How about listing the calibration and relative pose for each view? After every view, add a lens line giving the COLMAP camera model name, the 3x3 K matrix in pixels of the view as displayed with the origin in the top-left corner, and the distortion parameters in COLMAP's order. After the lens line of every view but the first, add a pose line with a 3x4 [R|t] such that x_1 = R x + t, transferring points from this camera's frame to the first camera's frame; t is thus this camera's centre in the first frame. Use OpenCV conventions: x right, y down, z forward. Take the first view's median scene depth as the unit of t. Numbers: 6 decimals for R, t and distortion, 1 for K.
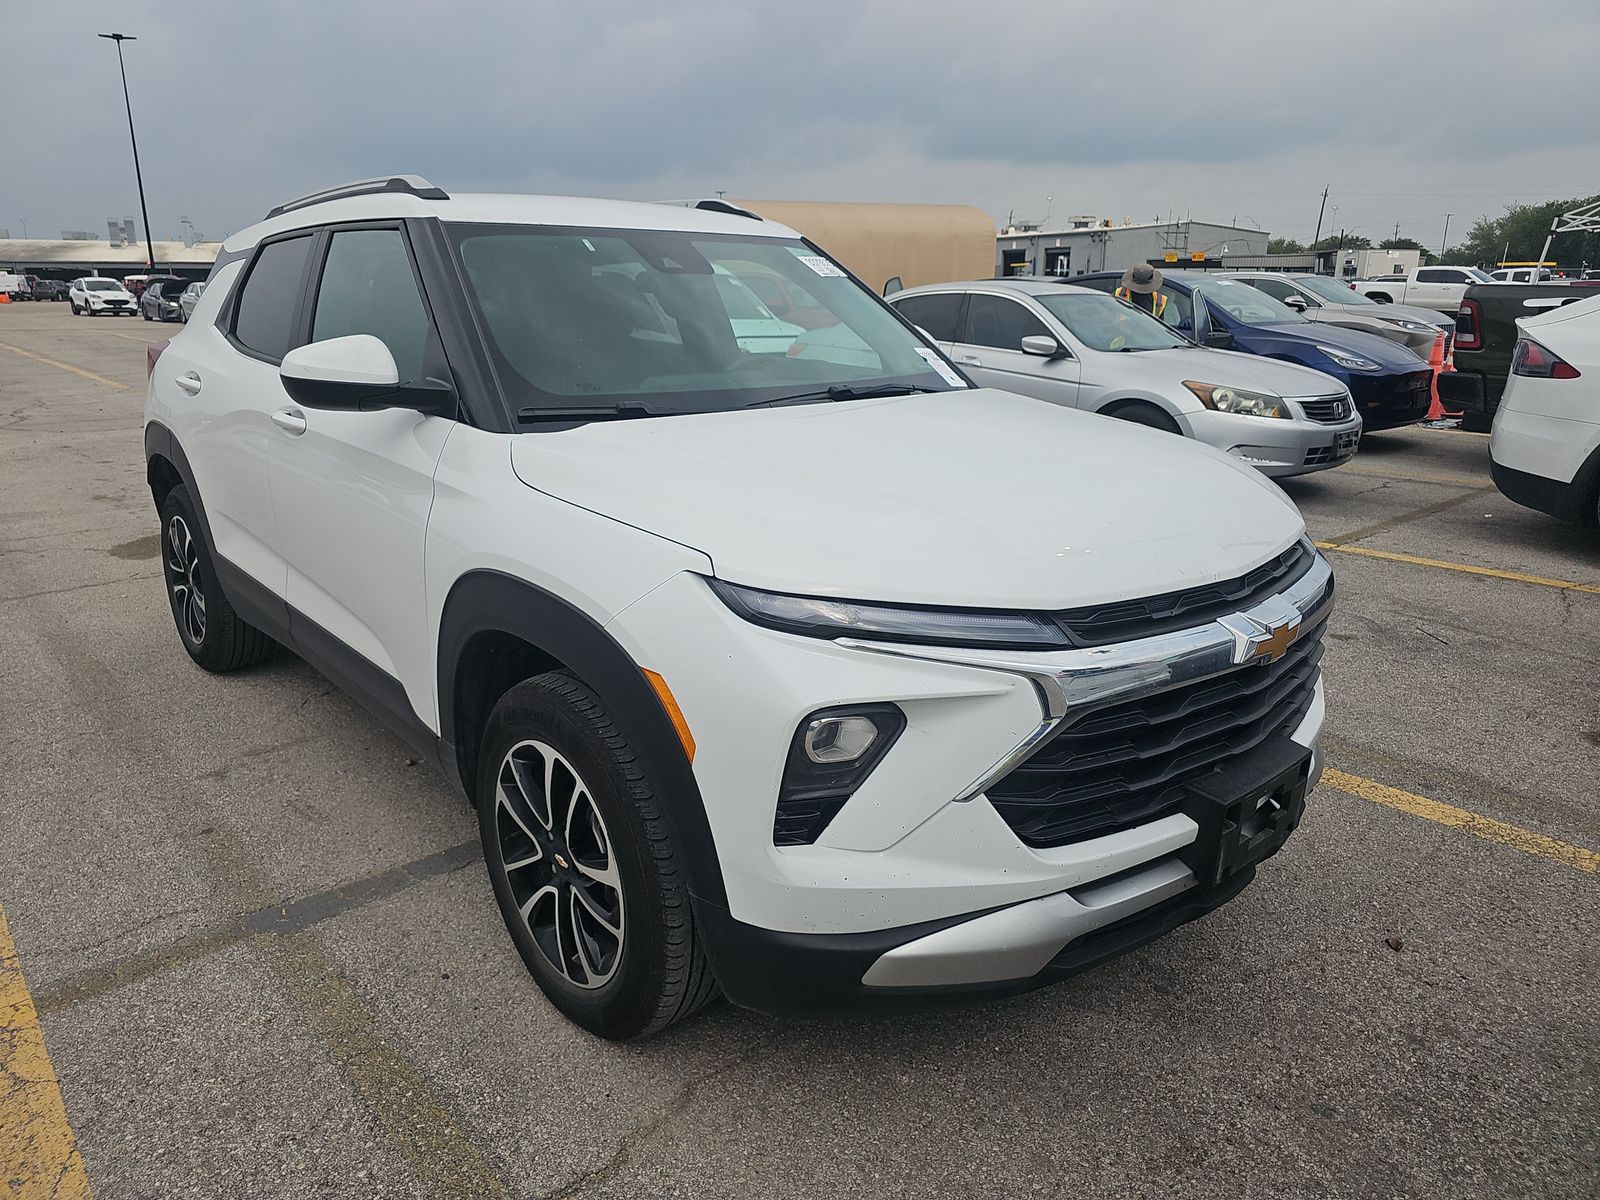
lens RADIAL K [[1100.4, 0, 800.0], [0, 1100.4, 600.0], [0, 0, 1]] dist [0.049860, -0.053396]
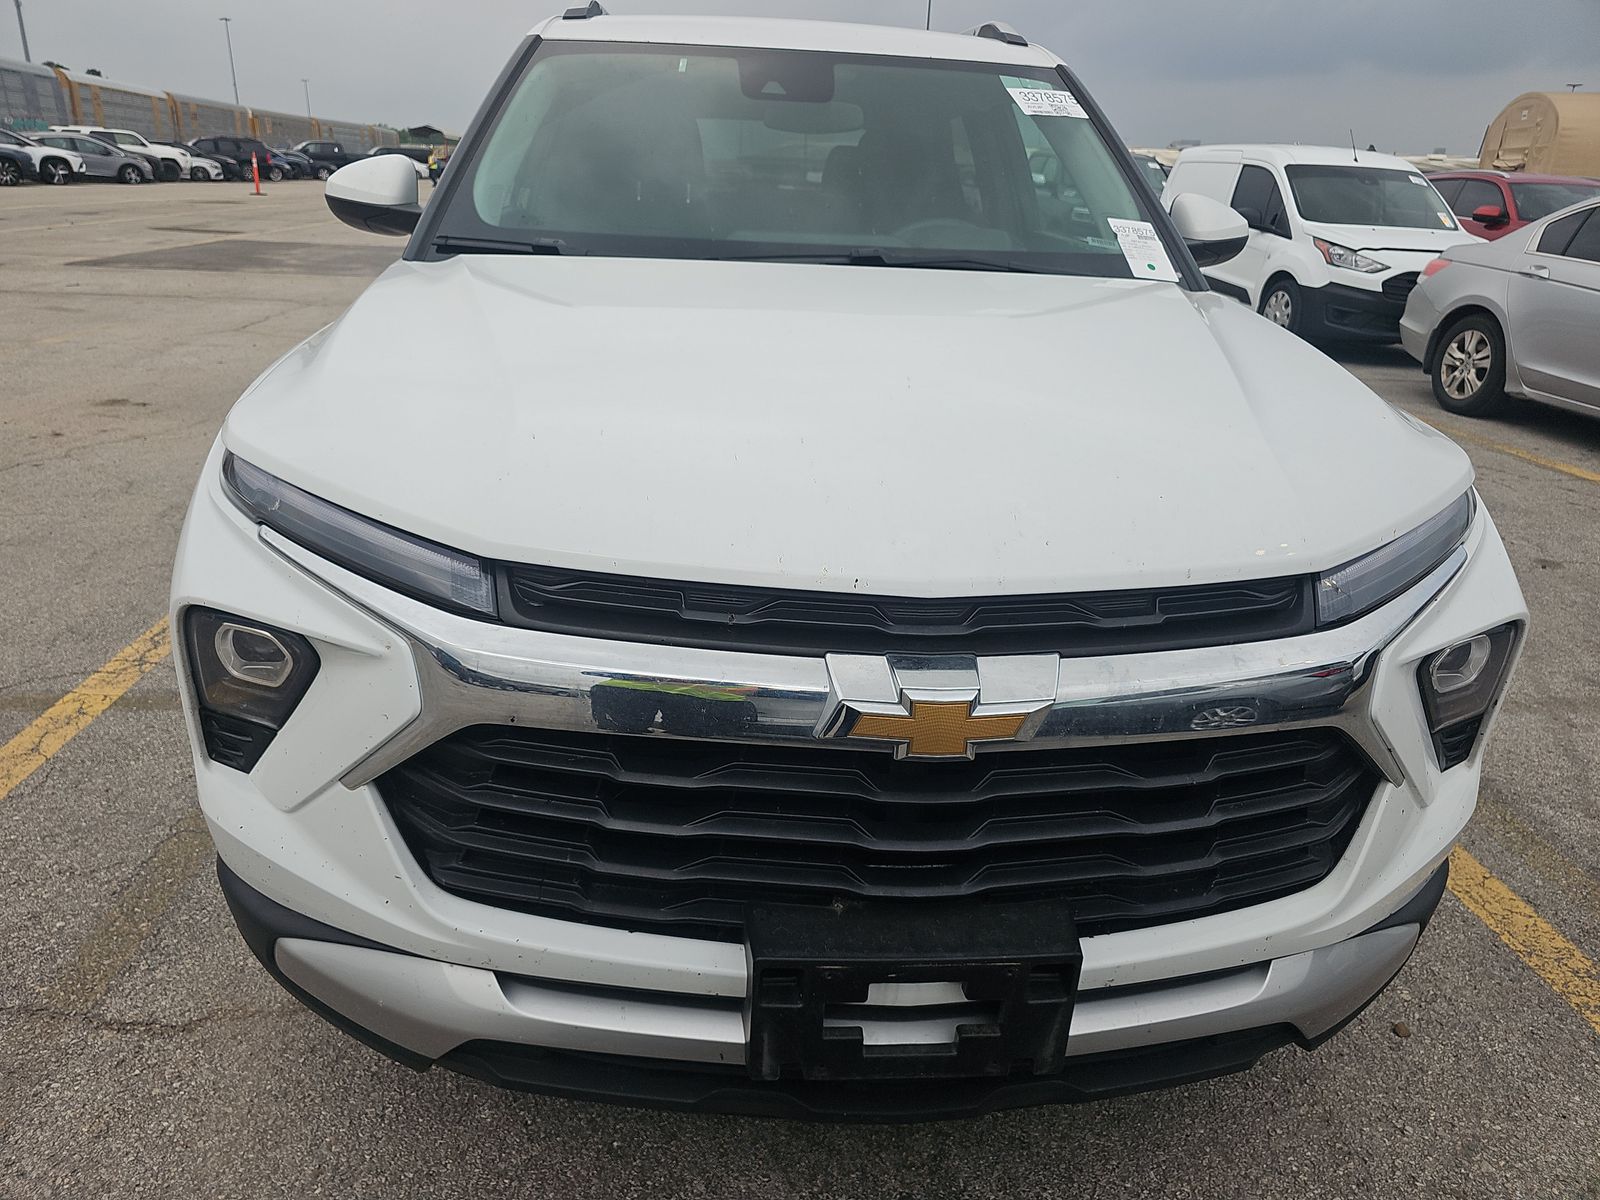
lens RADIAL K [[1082.2, 0, 795.2], [0, 1082.2, 594.6], [0, 0, 1]] dist [0.033993, -0.048831]
pose [[0.790570, 0.246698, -0.560482, 0.669495], [-0.203392, 0.969086, 0.139659, -0.087111], [0.577609, 0.003587, 0.816306, 0.534464]]
